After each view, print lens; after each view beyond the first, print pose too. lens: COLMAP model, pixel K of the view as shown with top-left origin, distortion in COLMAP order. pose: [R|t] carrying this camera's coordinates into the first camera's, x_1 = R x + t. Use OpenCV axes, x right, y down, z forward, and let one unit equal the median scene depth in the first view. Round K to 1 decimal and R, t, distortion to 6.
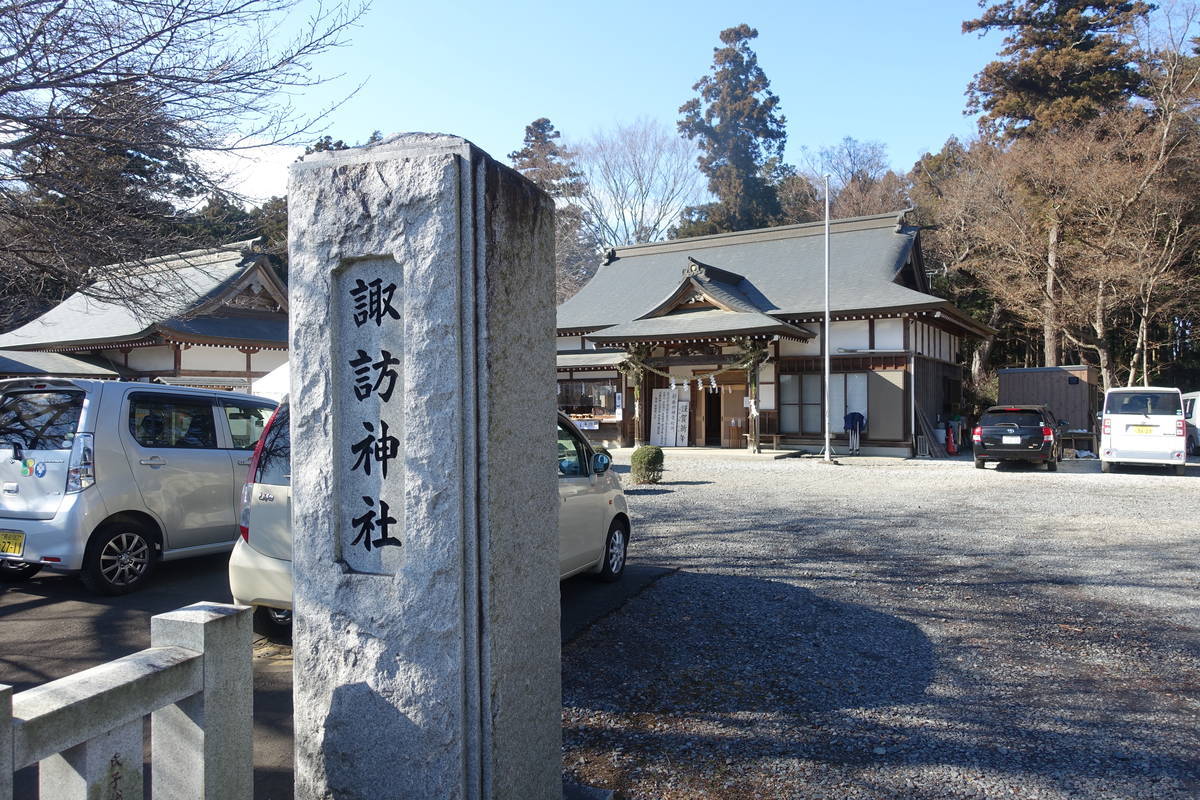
lens RADIAL K [[823.4, 0, 600.0], [0, 823.4, 400.0], [0, 0, 1]] dist [0.000172, -0.072108]
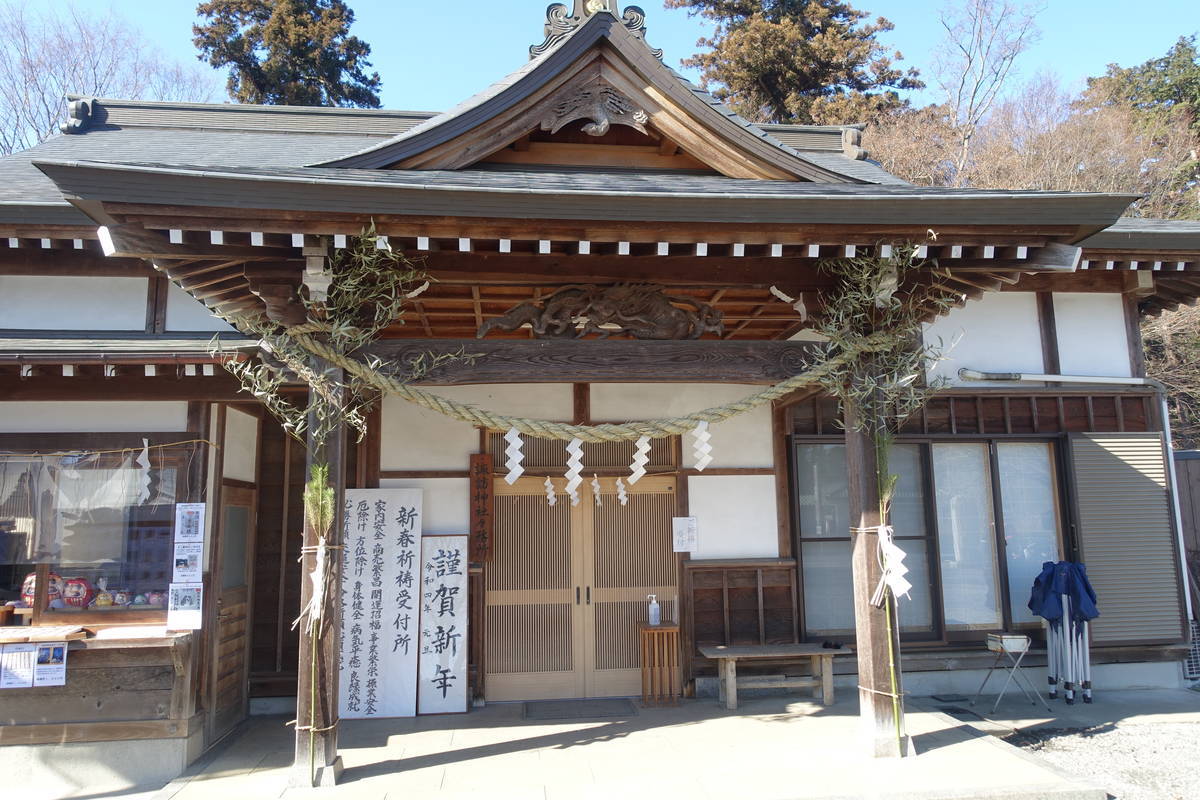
lens RADIAL K [[826.3, 0, 600.0], [0, 826.3, 400.0], [0, 0, 1]] dist [-0.003024, -0.002657]
pose [[0.782168, 0.081661, 0.617693, -0.029125], [0.011245, 0.989362, -0.145036, -0.002408], [-0.622966, 0.120389, 0.772929, 0.753680]]
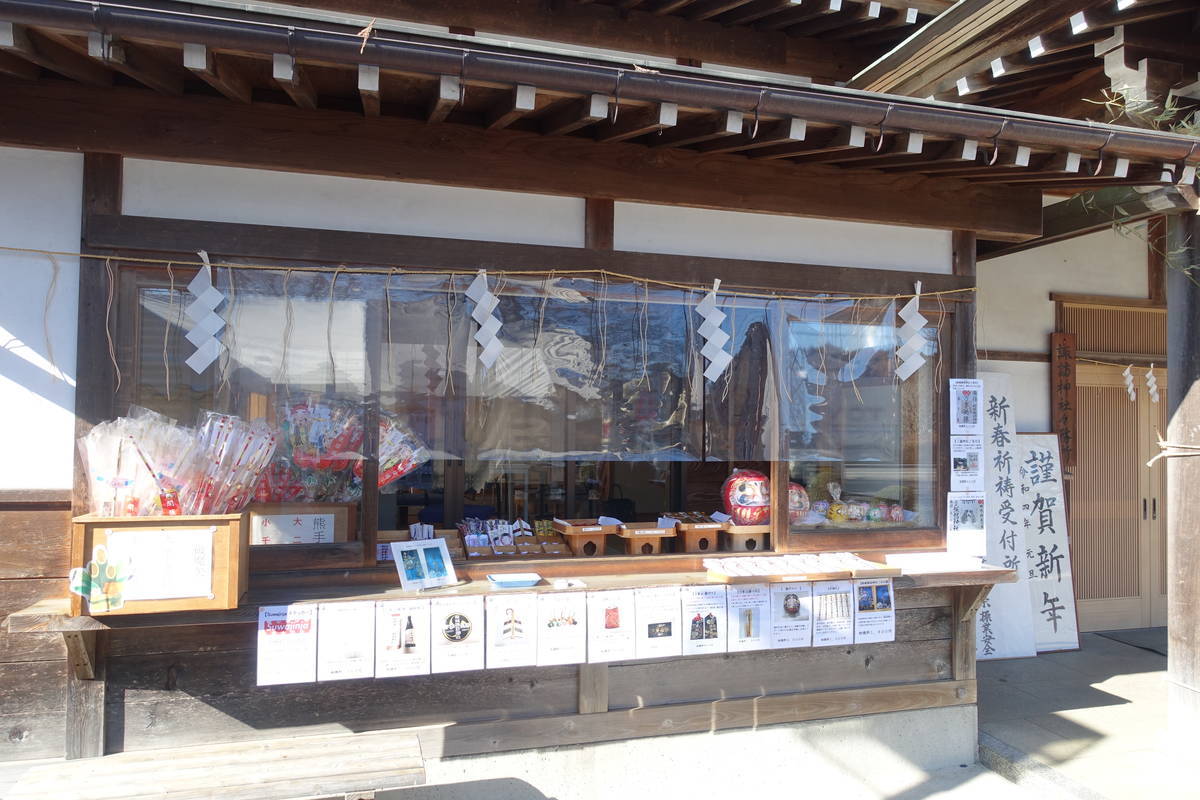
lens RADIAL K [[826.3, 0, 600.0], [0, 826.3, 400.0], [0, 0, 1]] dist [-0.003024, -0.002657]
pose [[0.670663, 0.031890, 0.741076, -0.132778], [-0.018034, 0.999481, -0.026690, 0.000772], [-0.741543, 0.004536, 0.670890, 0.939184]]
